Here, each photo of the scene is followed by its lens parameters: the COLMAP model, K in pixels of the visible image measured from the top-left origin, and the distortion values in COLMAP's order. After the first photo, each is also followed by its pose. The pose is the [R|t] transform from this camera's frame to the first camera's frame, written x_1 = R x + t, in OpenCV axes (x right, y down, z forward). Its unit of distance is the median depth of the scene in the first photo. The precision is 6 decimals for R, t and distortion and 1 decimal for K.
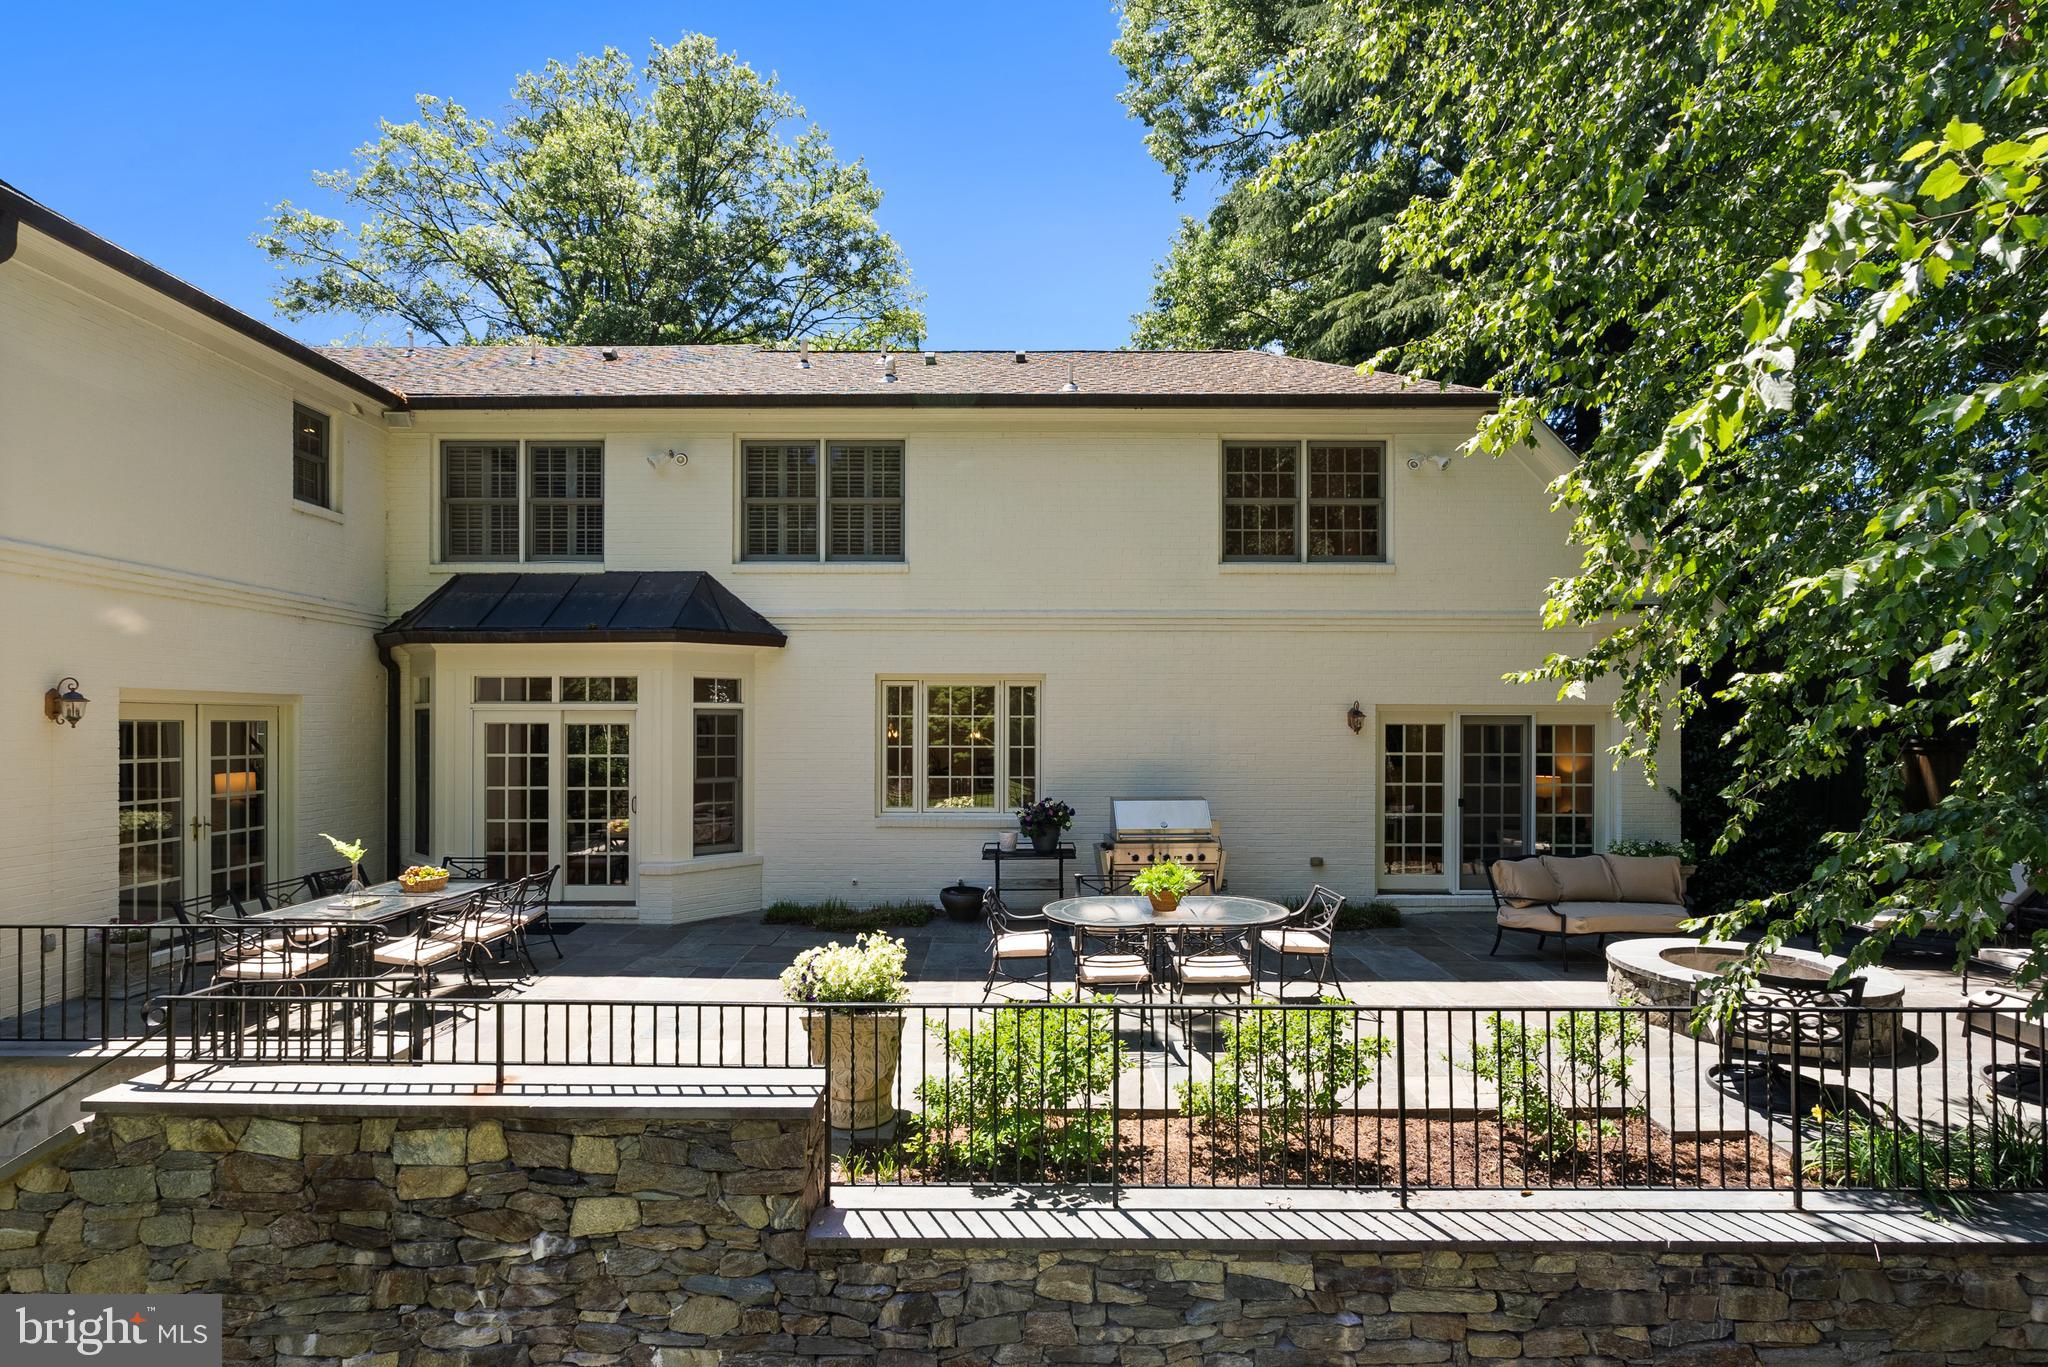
lens RADIAL K [[927.1, 0, 998.2], [0, 927.1, 713.0], [0, 0, 1]] dist [-0.005361, 0.001290]
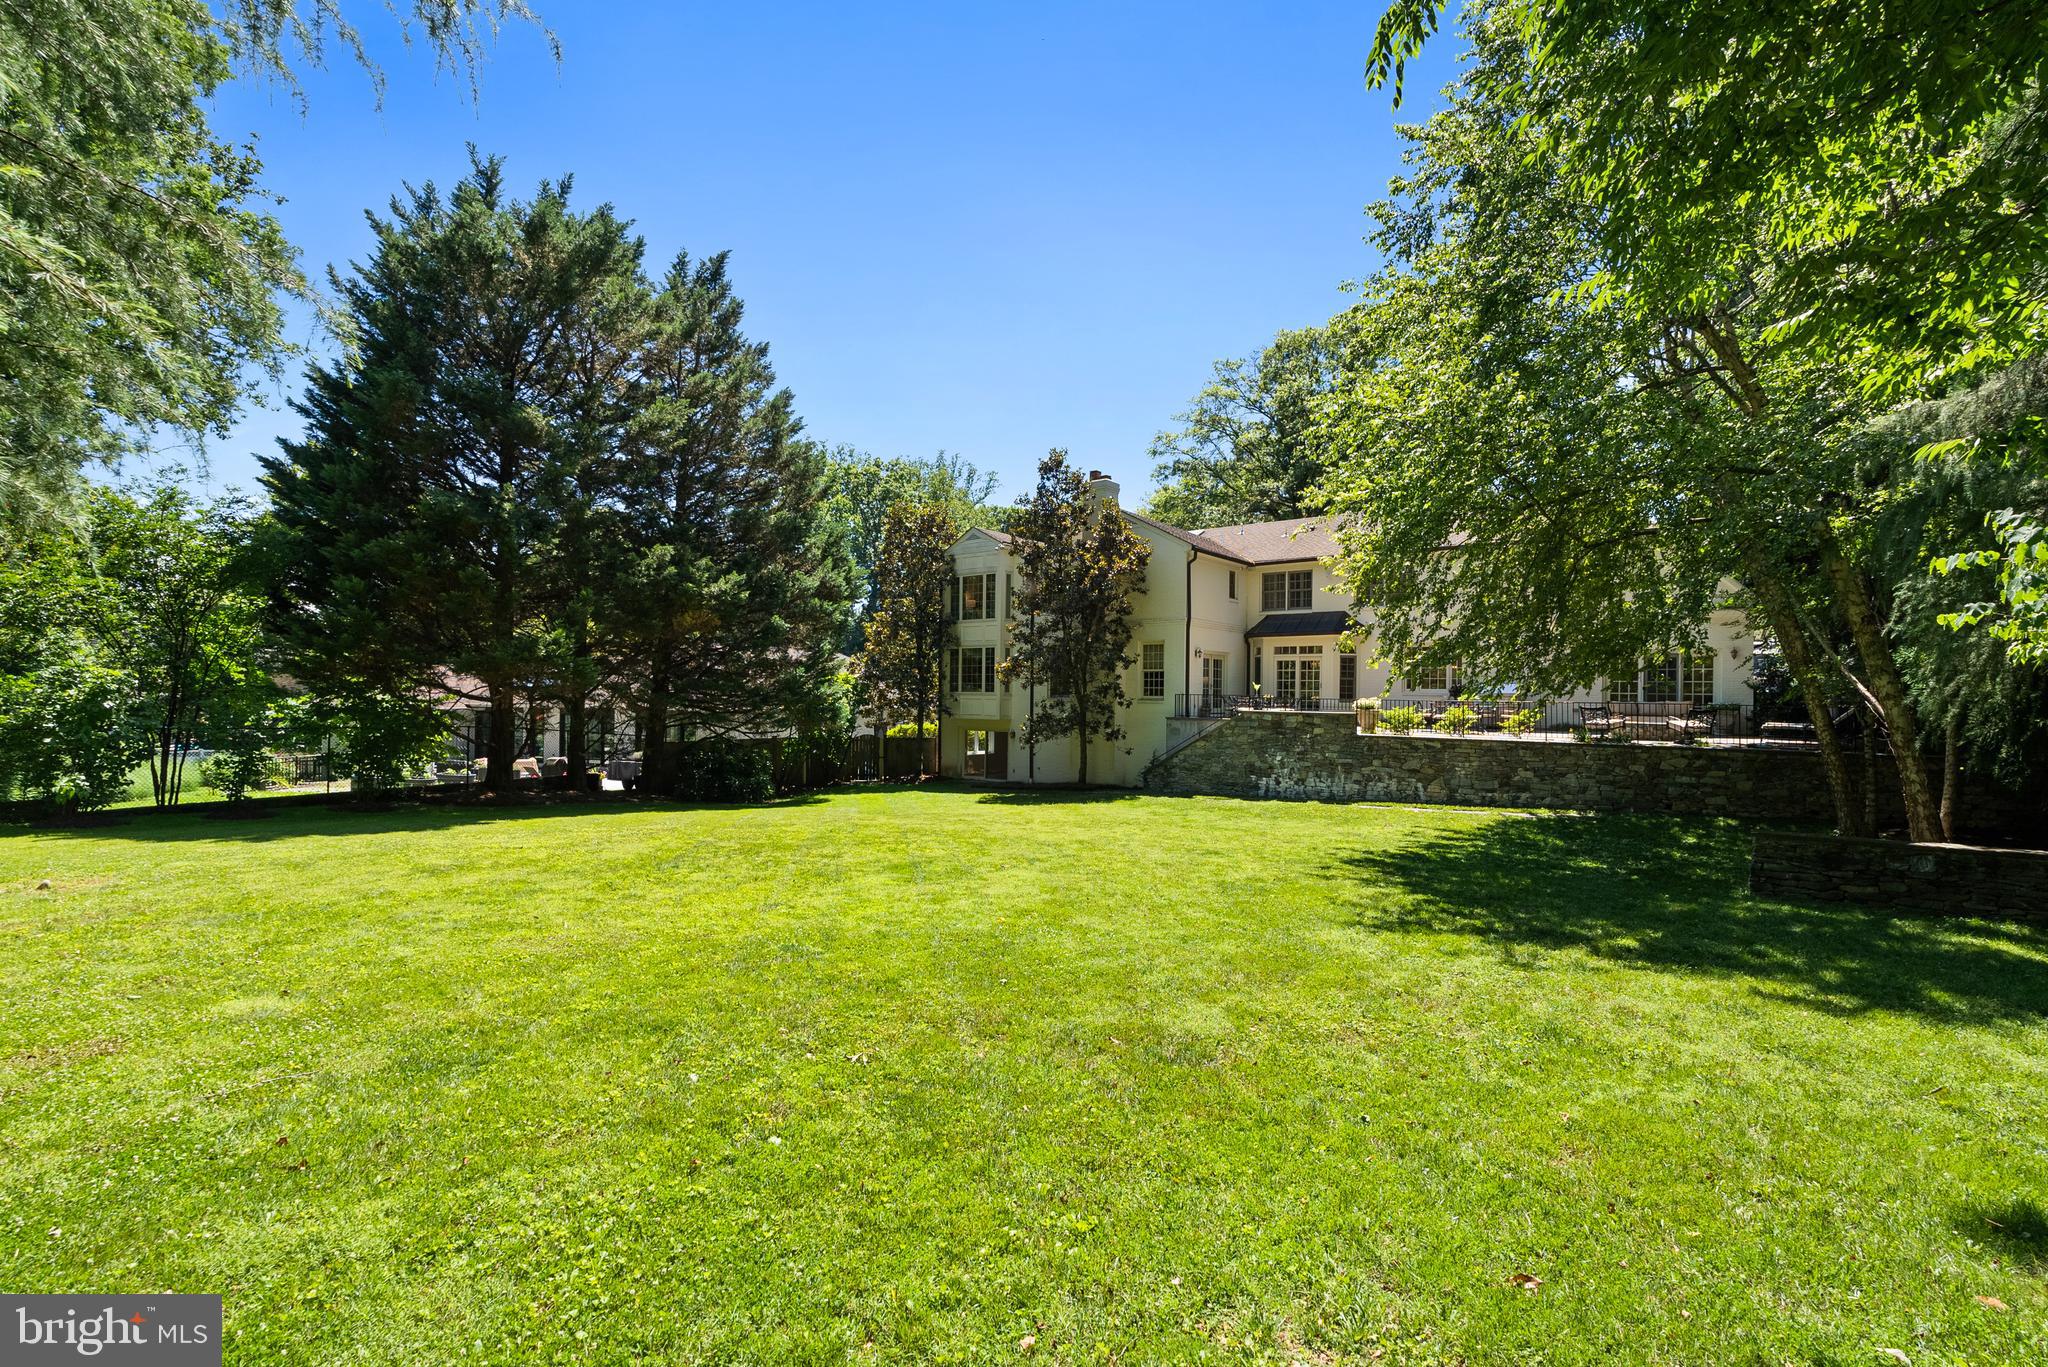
lens RADIAL K [[927.1, 0, 1025.8], [0, 927.1, 693.2], [0, 0, 1]] dist [-0.005361, 0.001290]
pose [[0.783223, 0.008150, -0.621688, 0.755343], [-0.008546, 0.999961, 0.002343, 0.119685], [0.621682, 0.003478, 0.783262, -2.026460]]
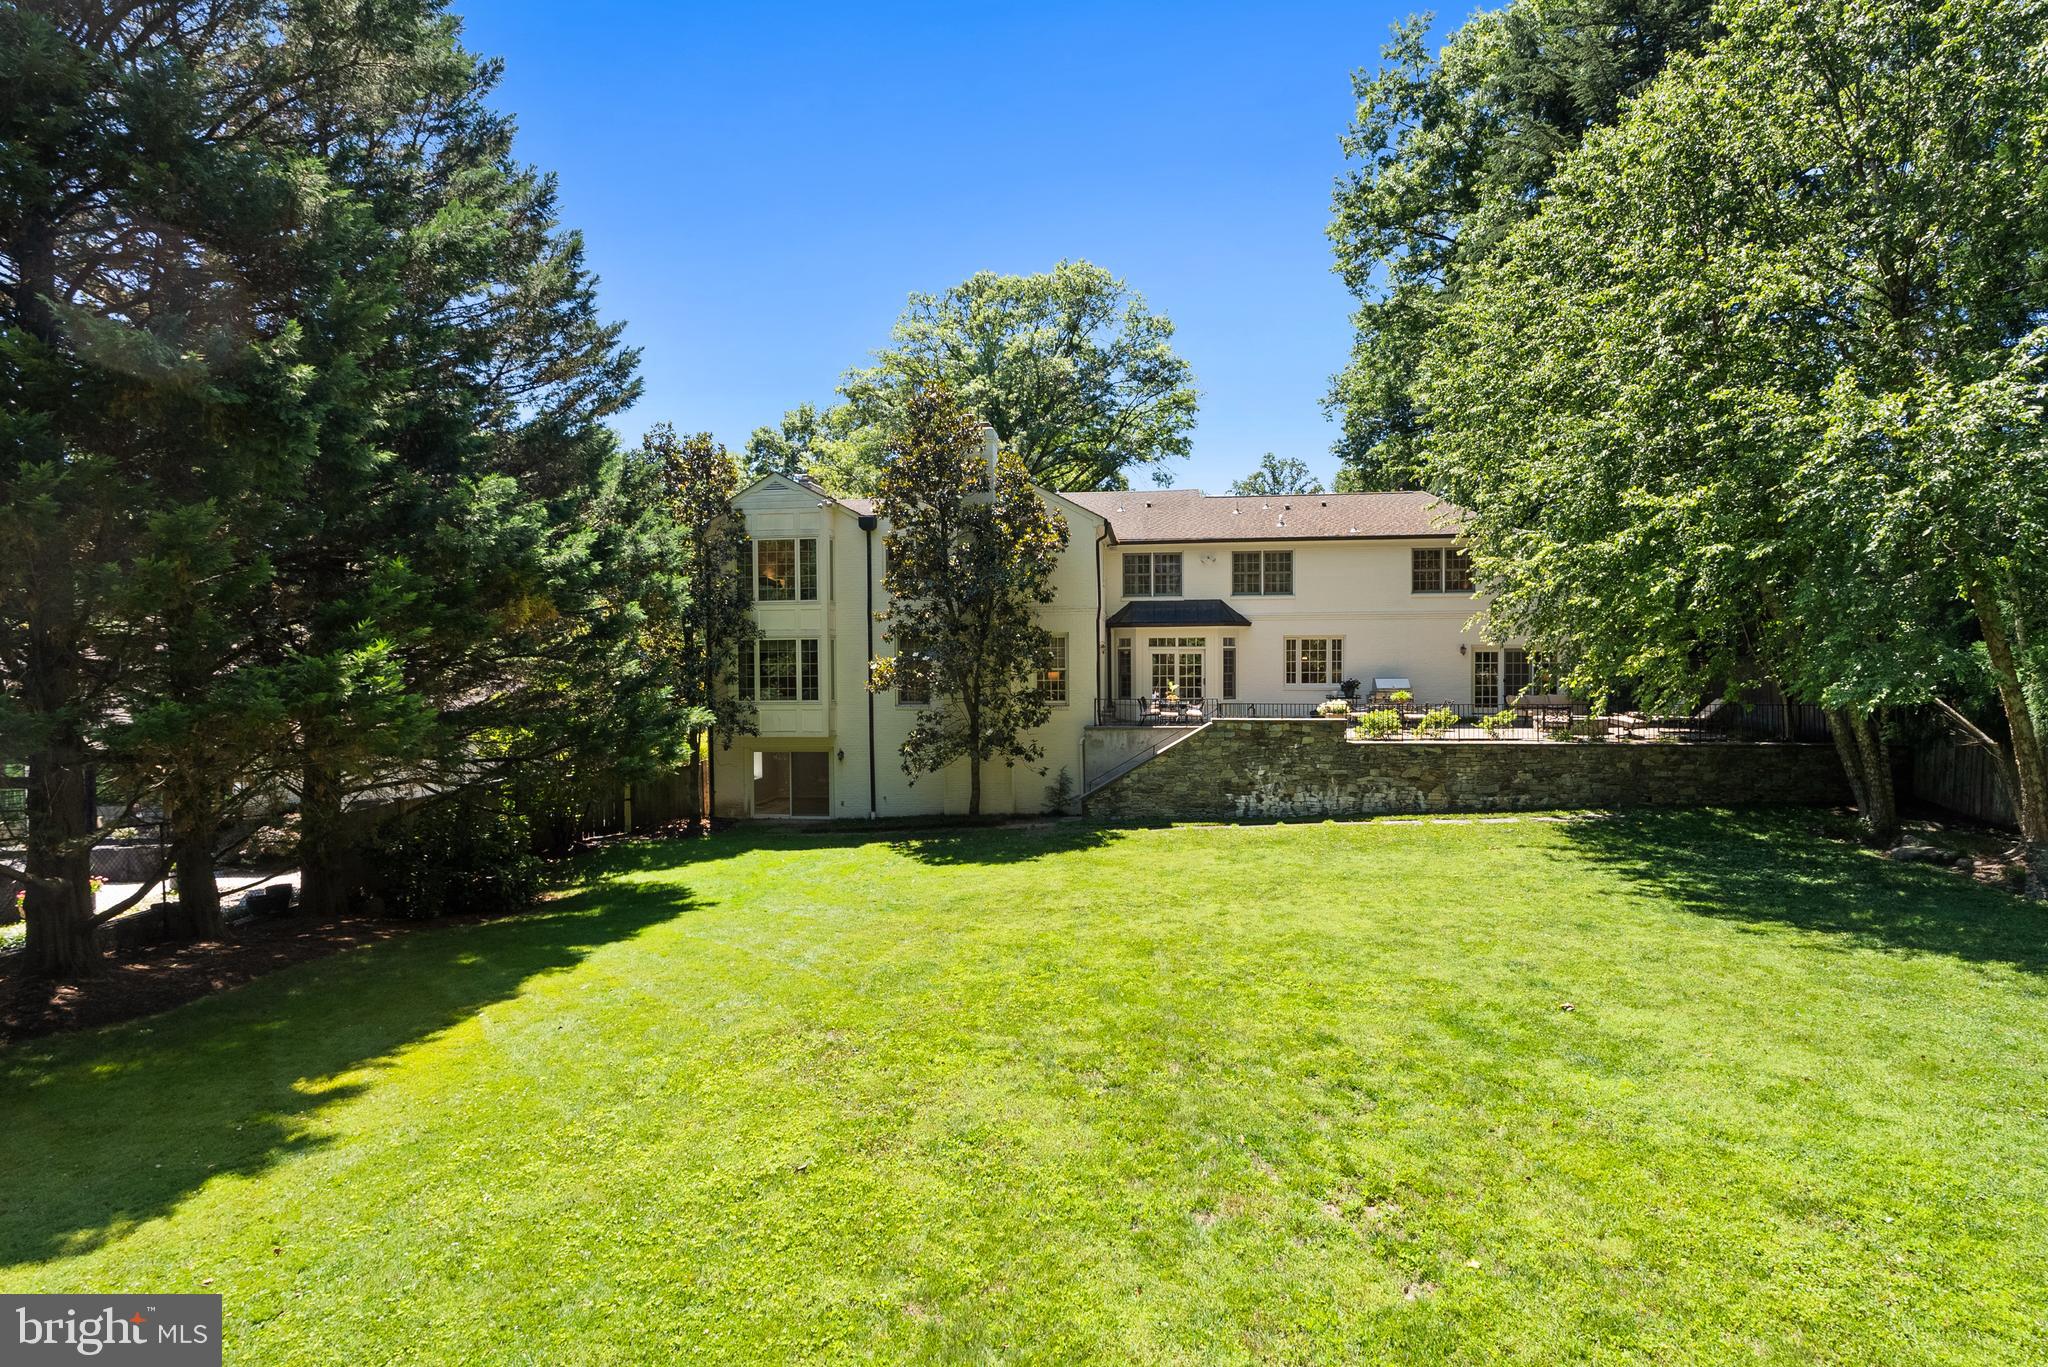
lens RADIAL K [[991.6, 0, 1005.7], [0, 991.6, 680.3], [0, 0, 1]] dist [-0.002816, 0.000012]
pose [[0.994166, -0.005522, -0.107723, -0.638381], [0.008626, 0.999560, 0.028370, 0.001138], [0.107519, -0.029133, 0.993776, -2.048157]]
